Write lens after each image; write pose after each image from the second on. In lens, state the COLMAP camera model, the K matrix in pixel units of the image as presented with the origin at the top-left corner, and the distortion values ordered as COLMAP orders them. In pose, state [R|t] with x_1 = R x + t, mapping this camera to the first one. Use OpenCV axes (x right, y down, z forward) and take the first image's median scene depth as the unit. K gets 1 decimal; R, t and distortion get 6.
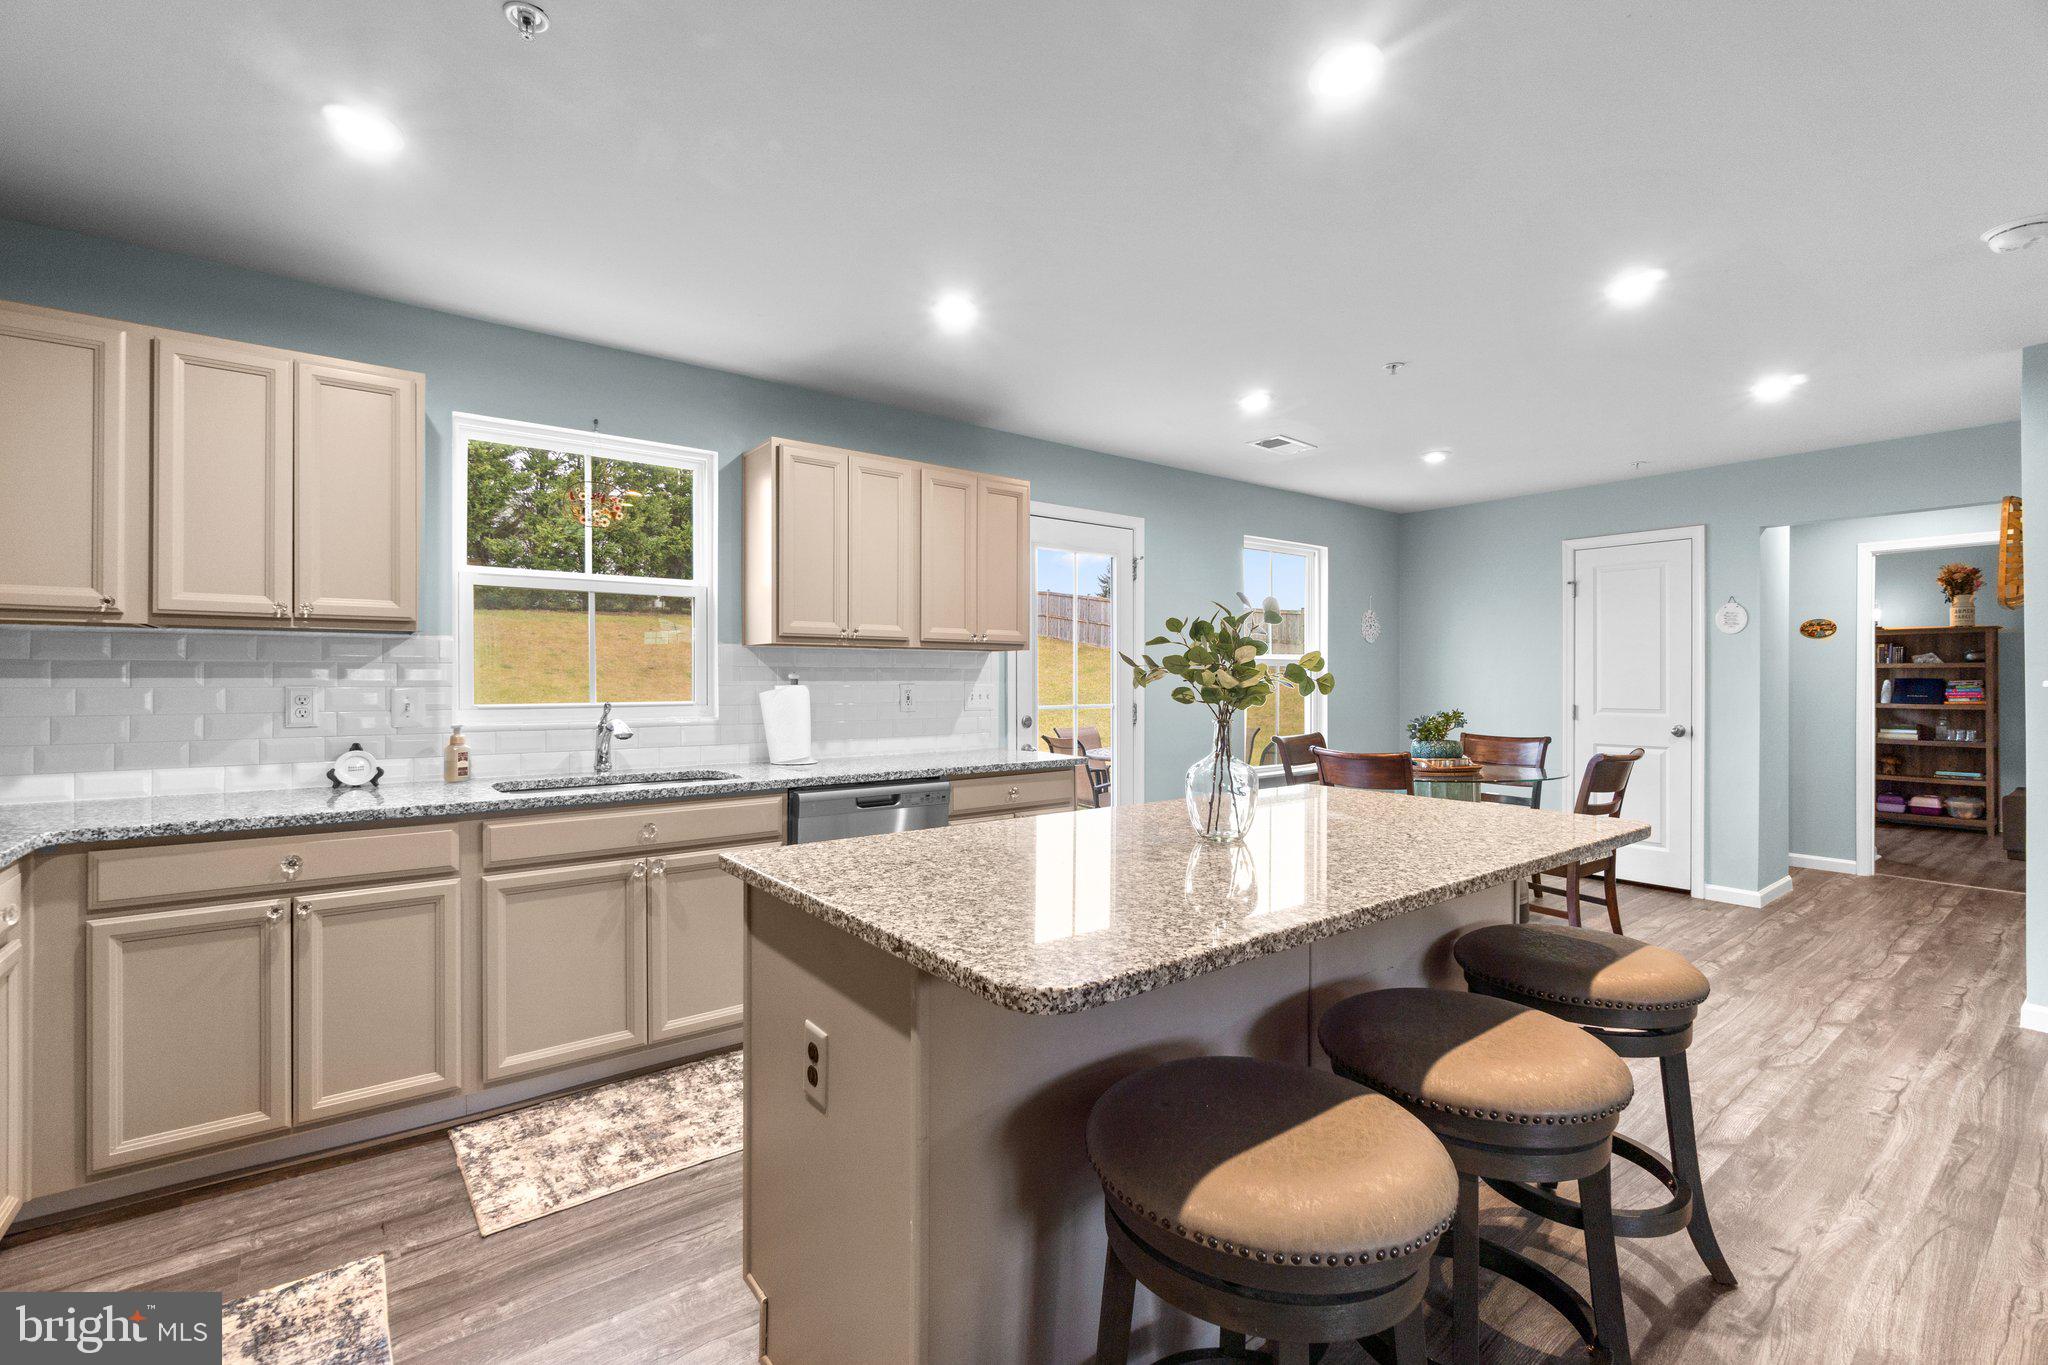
lens RADIAL K [[886.3, 0, 1010.5], [0, 886.3, 681.5], [0, 0, 1]] dist [-0.006369, 0.001884]
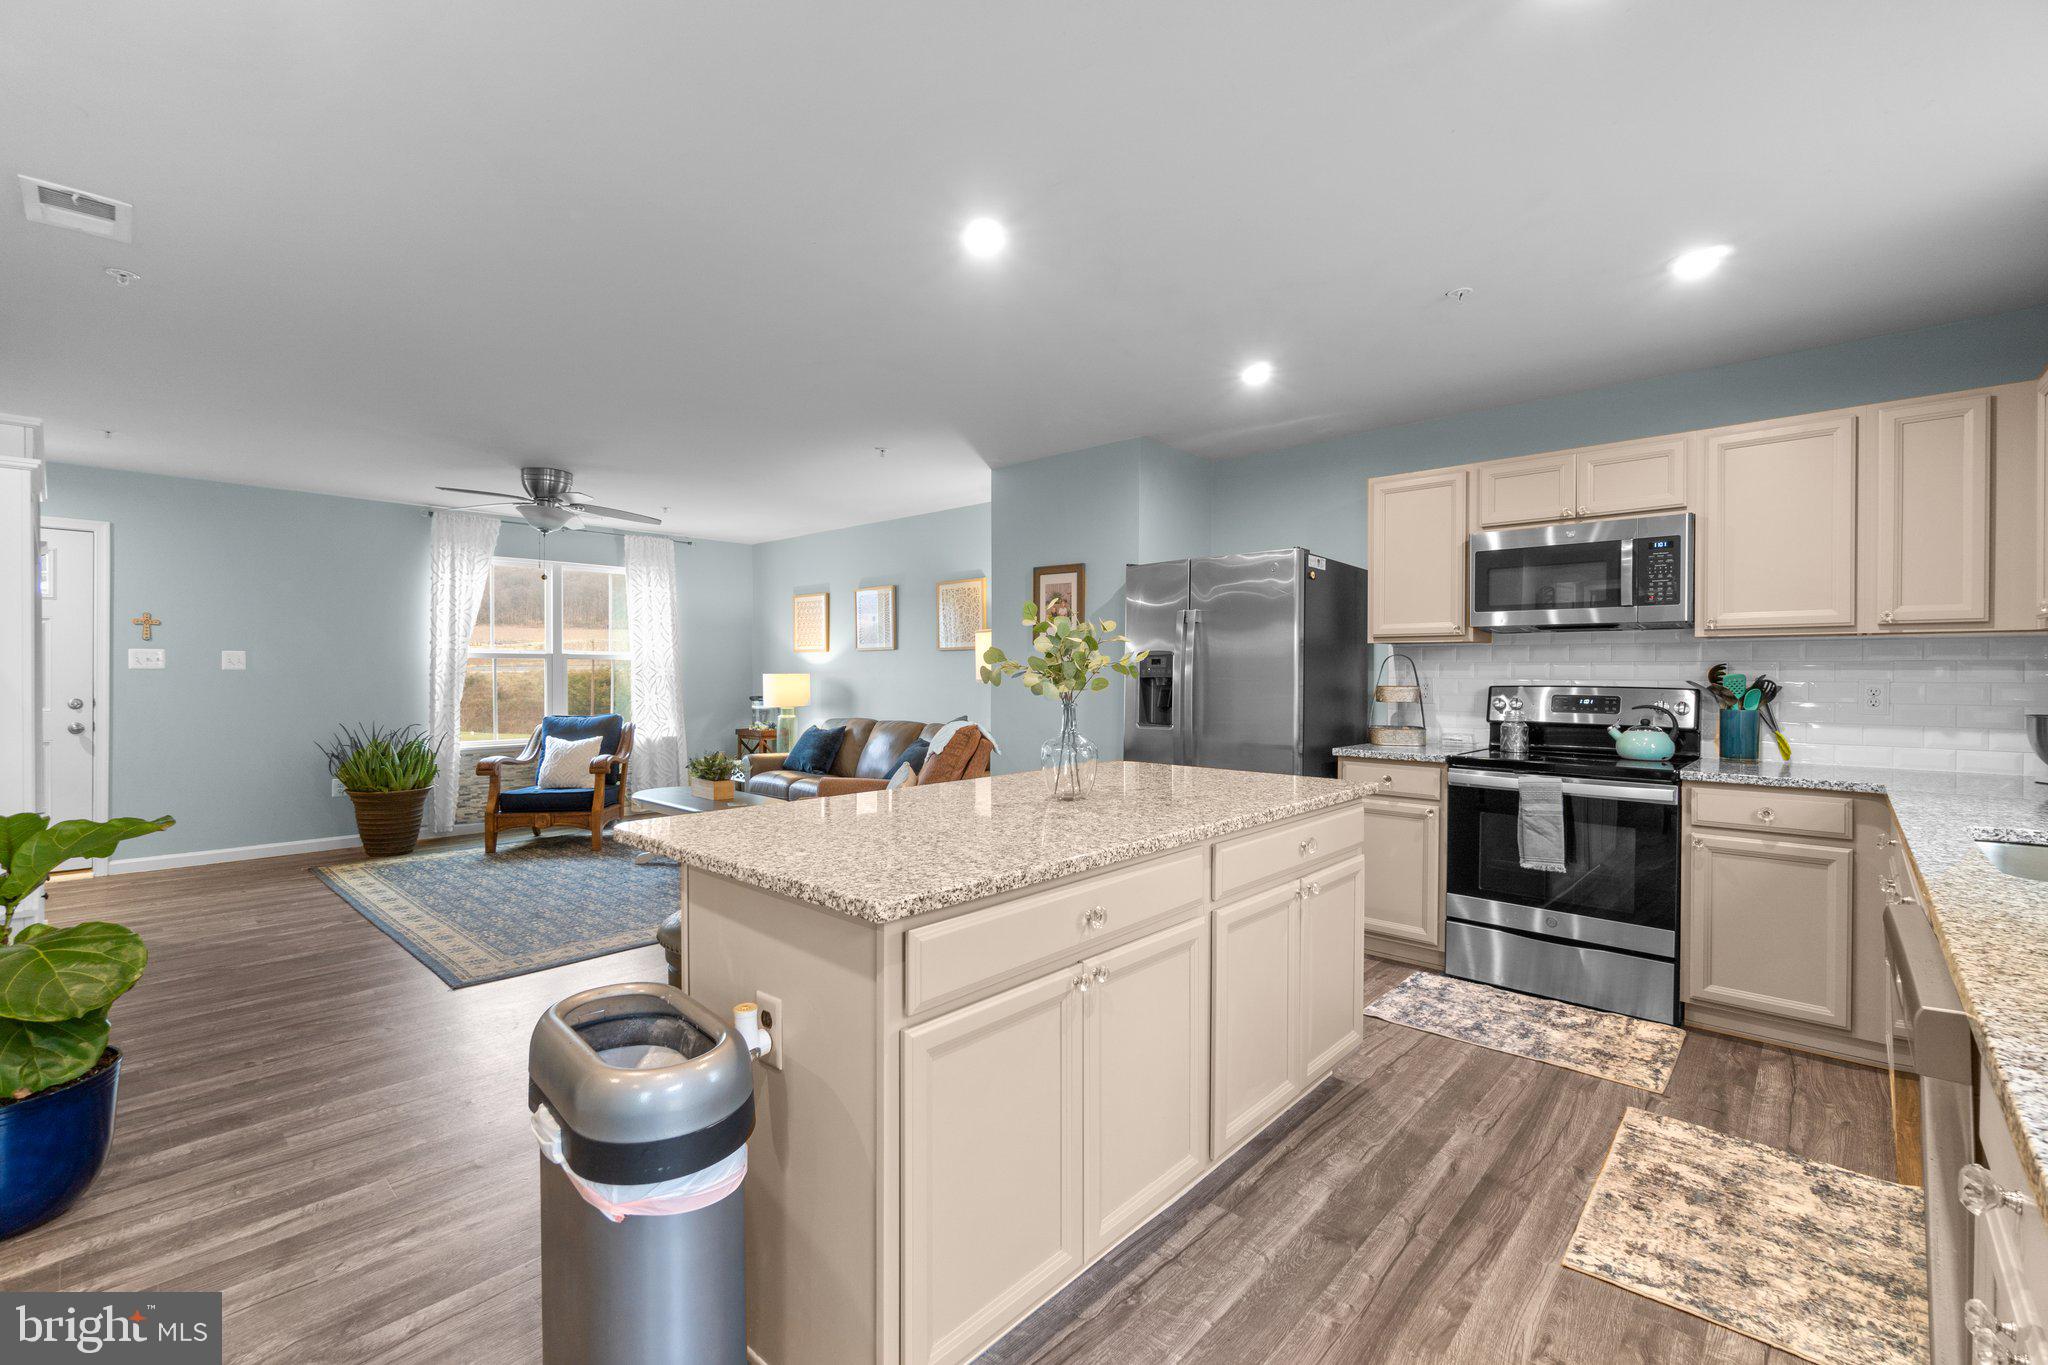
lens RADIAL K [[886.3, 0, 1008.9], [0, 886.3, 678.7], [0, 0, 1]] dist [-0.006369, 0.001884]
pose [[-0.986552, -0.002538, -0.163425, 0.191154], [-0.004233, 0.999941, 0.010028, -0.001946], [0.163390, 0.010585, -0.986505, 0.807463]]
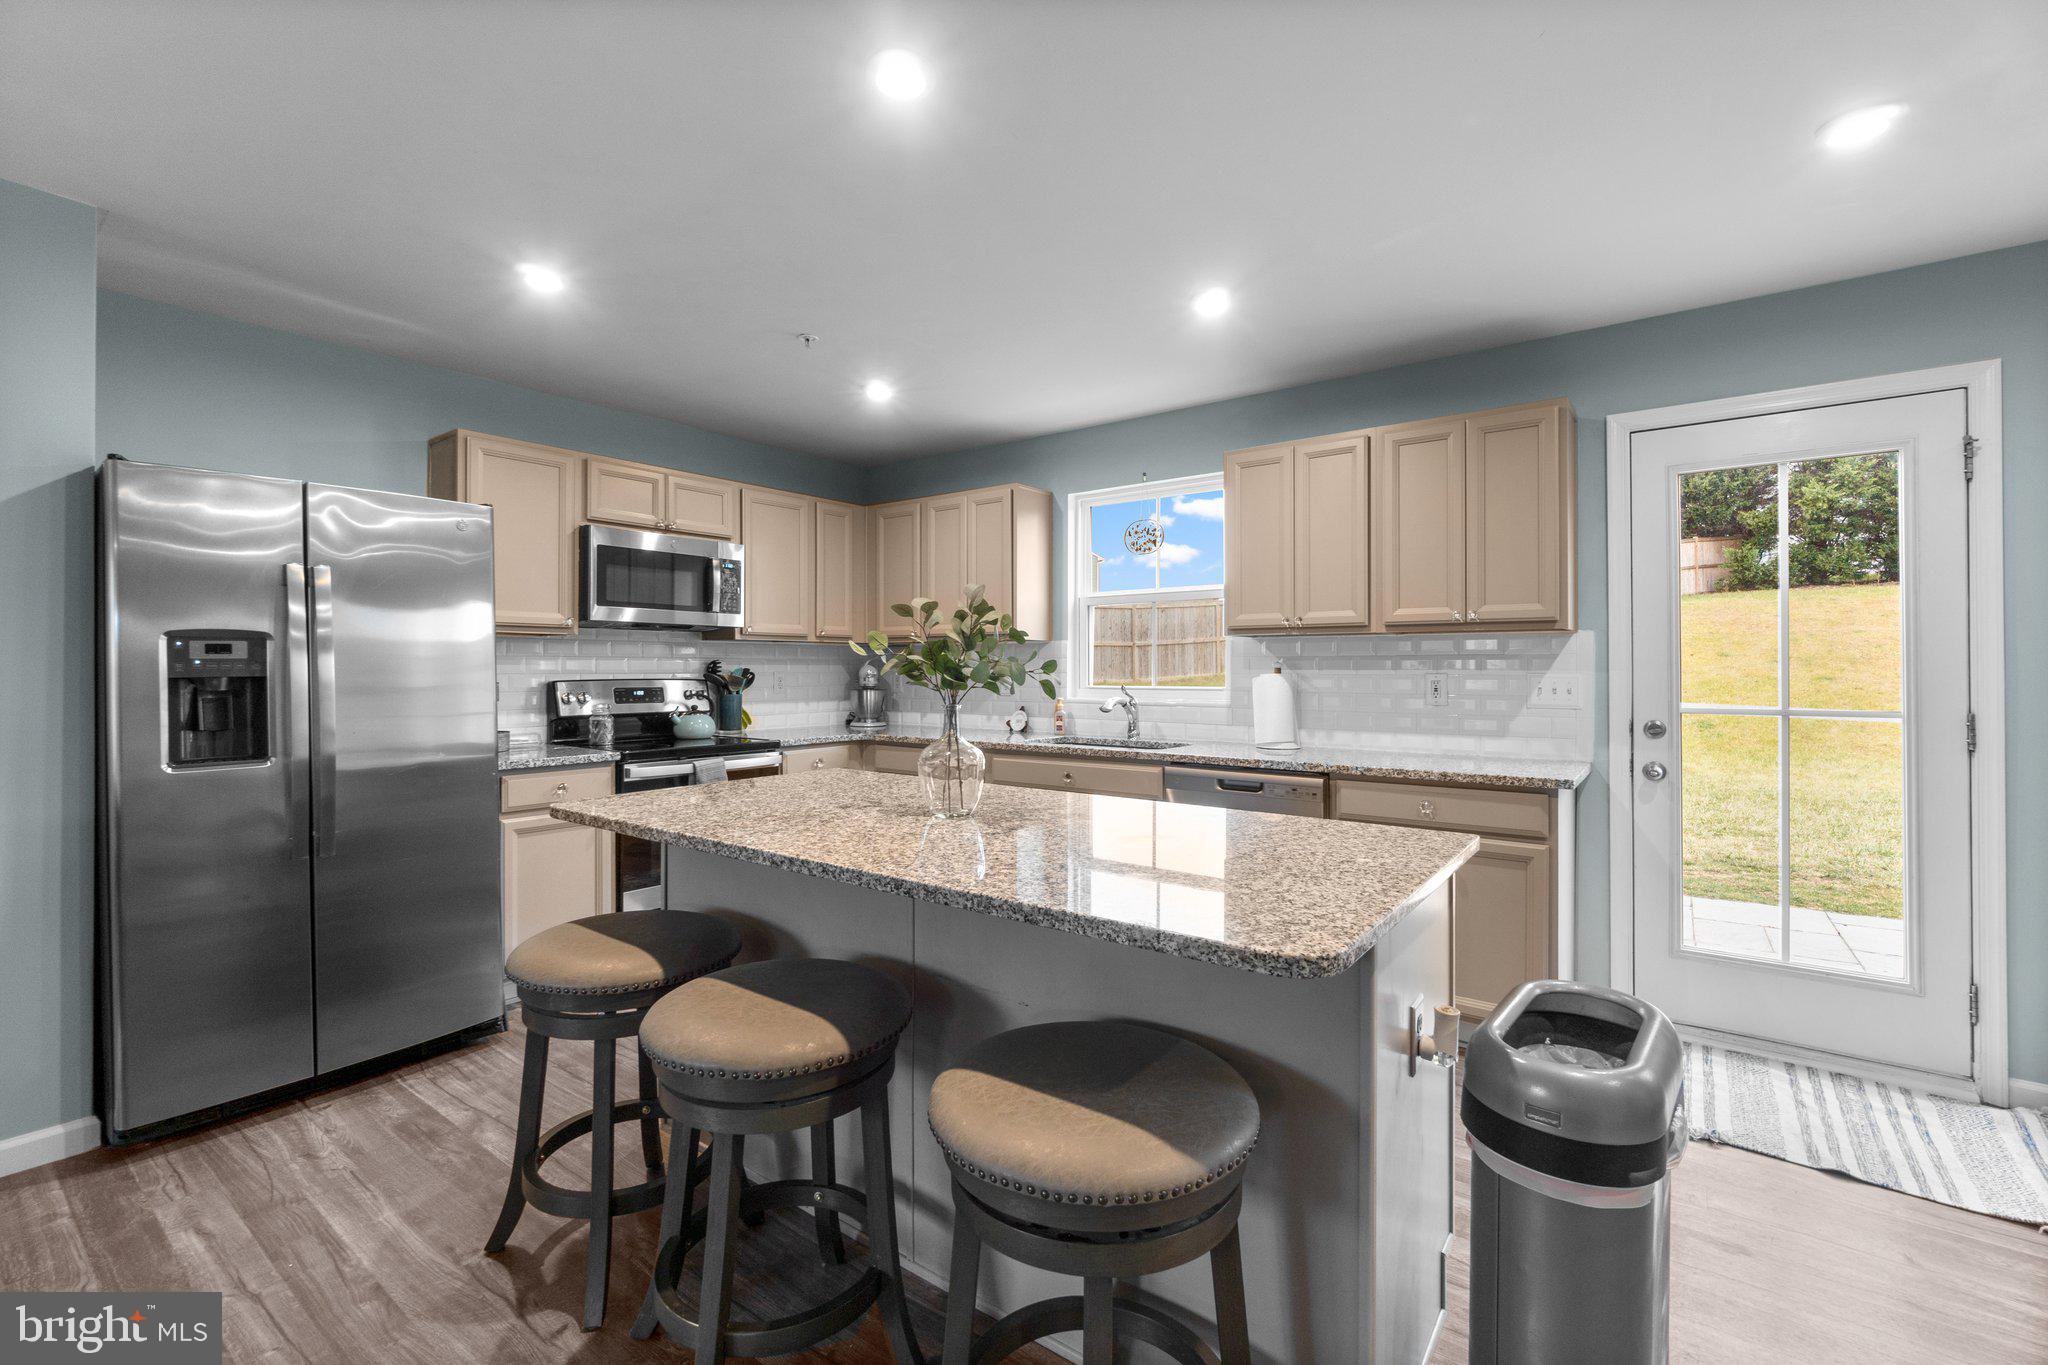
lens RADIAL K [[886.3, 0, 1006.1], [0, 886.3, 662.8], [0, 0, 1]] dist [-0.006369, 0.001884]
pose [[0.259690, -0.005887, -0.965674, 0.472735], [-0.002005, 0.999976, -0.006635, -0.000574], [0.965690, 0.003660, 0.259671, 0.286039]]
